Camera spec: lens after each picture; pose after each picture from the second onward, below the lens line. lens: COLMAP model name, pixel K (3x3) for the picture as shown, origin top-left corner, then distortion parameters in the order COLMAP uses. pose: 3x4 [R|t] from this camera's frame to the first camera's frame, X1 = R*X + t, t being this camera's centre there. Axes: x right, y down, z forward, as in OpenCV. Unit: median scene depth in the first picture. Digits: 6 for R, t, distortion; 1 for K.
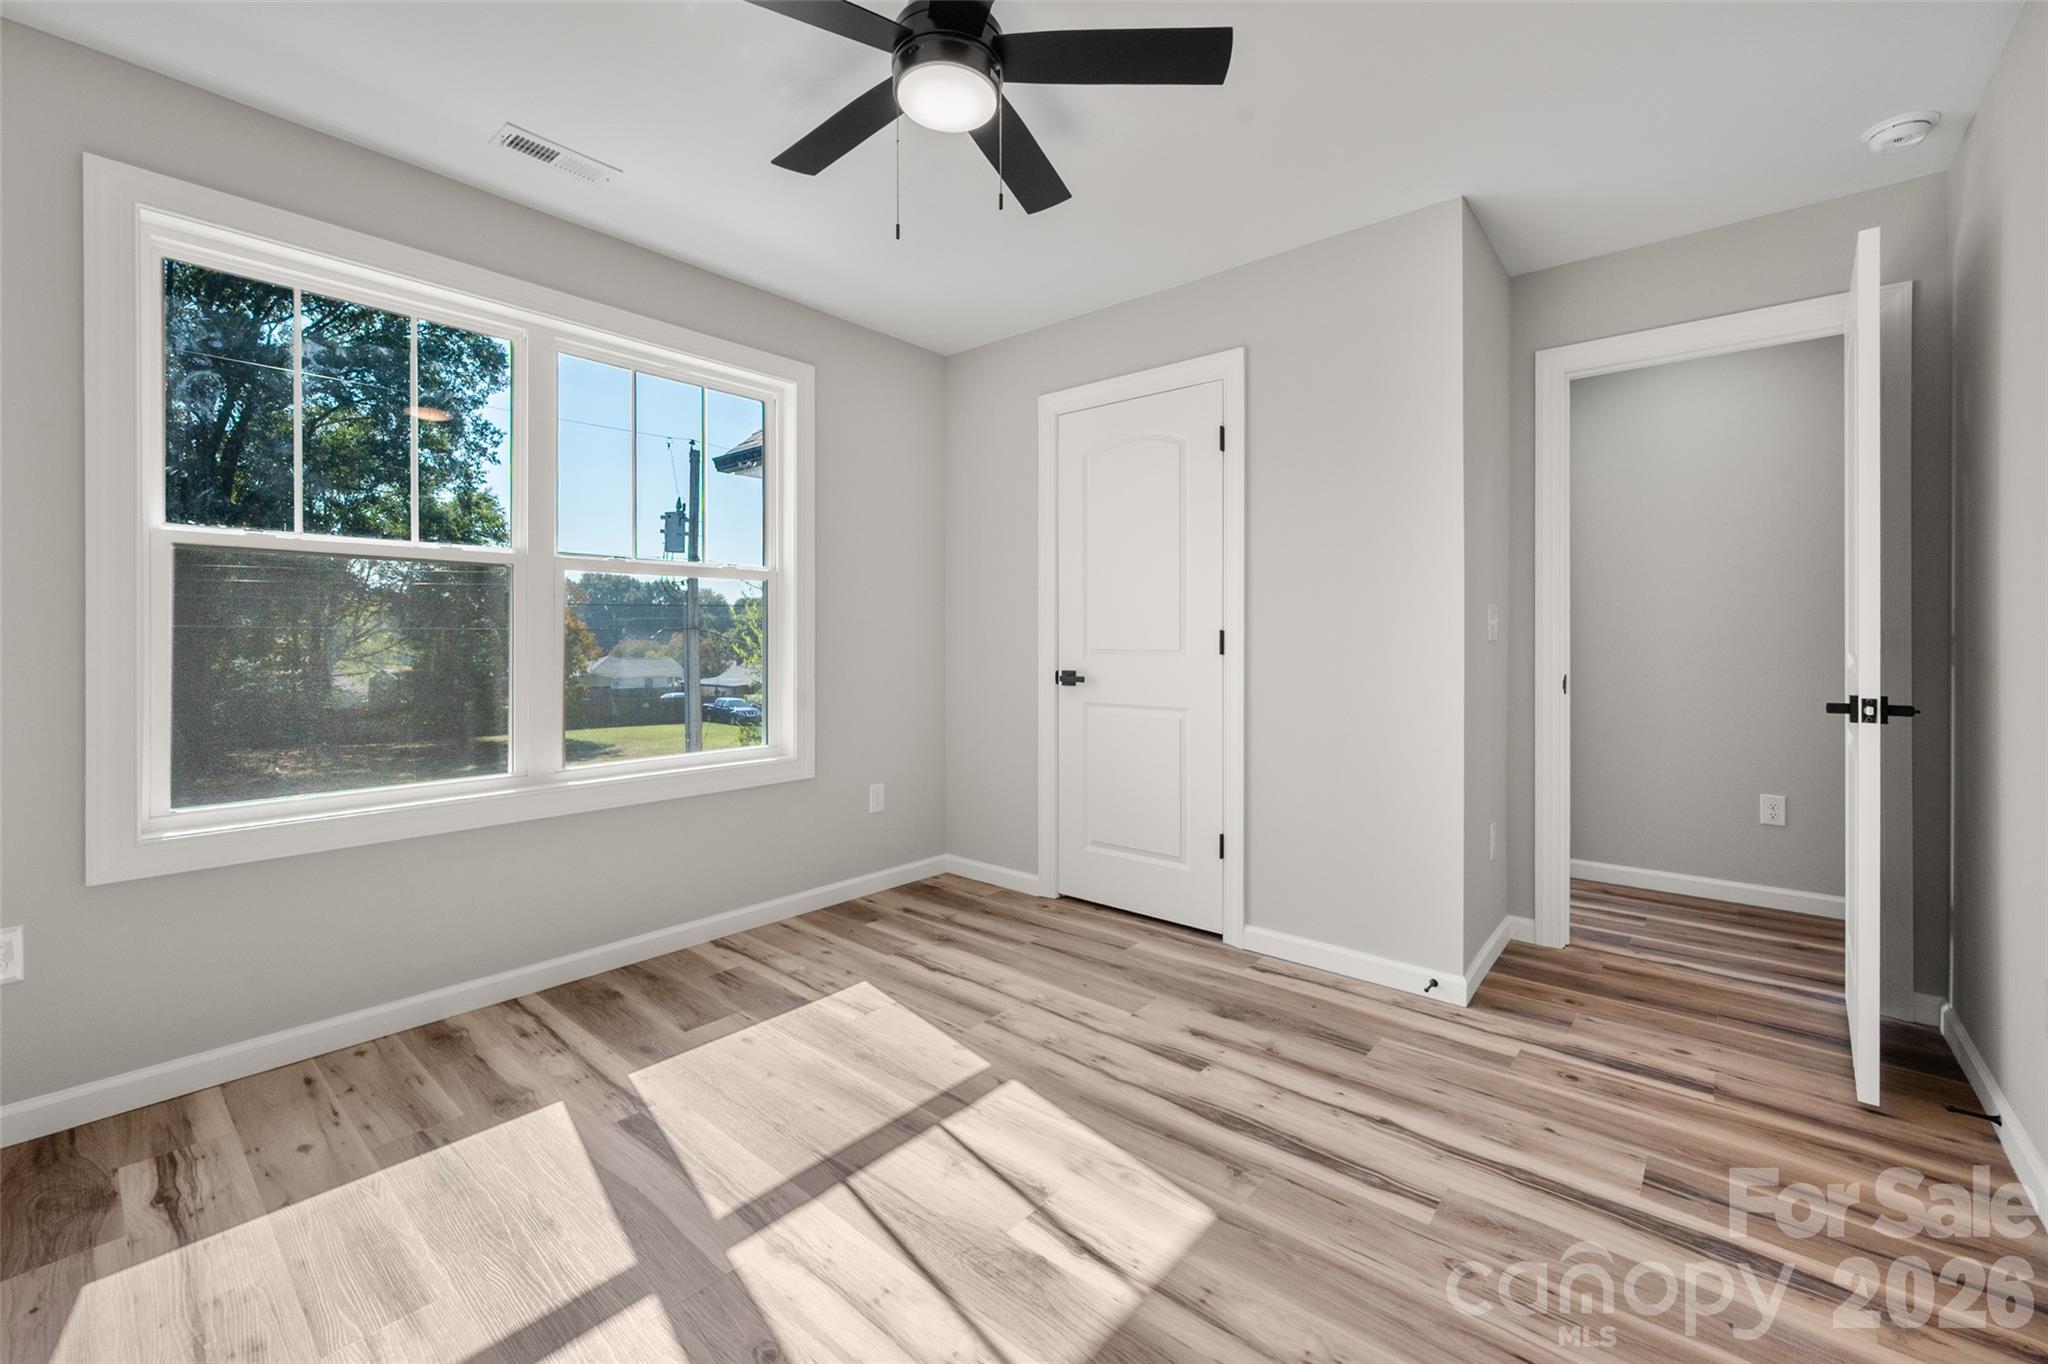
lens RADIAL K [[838.2, 0, 1038.1], [0, 838.2, 642.0], [0, 0, 1]] dist [-0.002673, 0.001221]
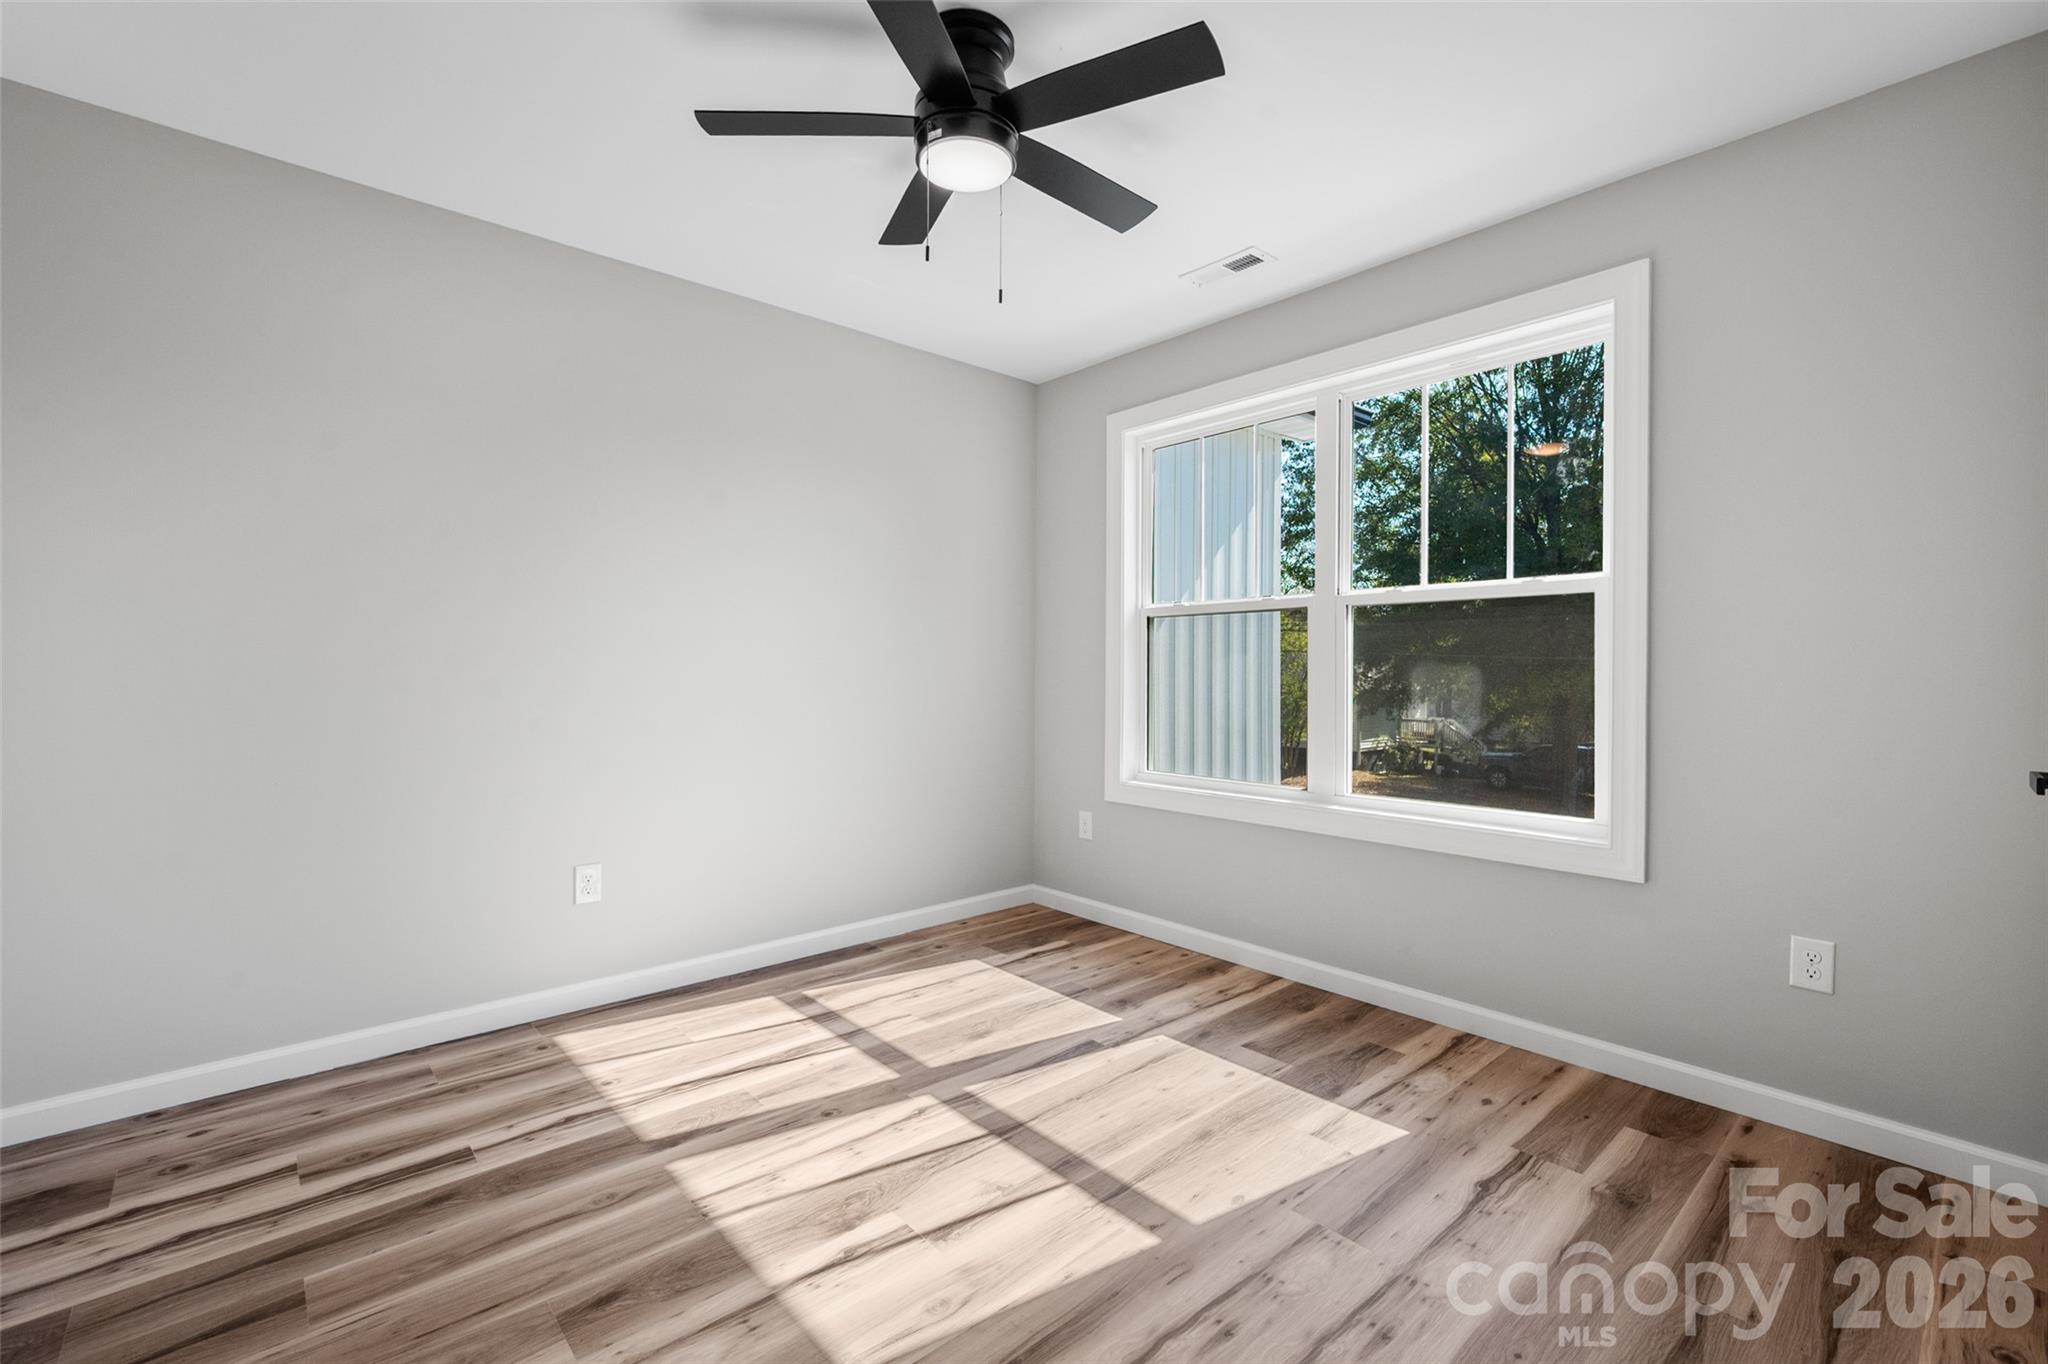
lens RADIAL K [[899.1, 0, 1018.7], [0, 899.1, 669.9], [0, 0, 1]] dist [0.000480, 0.001243]
pose [[-0.139979, 0.008615, -0.990117, 0.728574], [-0.010037, 0.999898, 0.010119, -0.015802], [0.990104, 0.011354, -0.139878, 0.872989]]
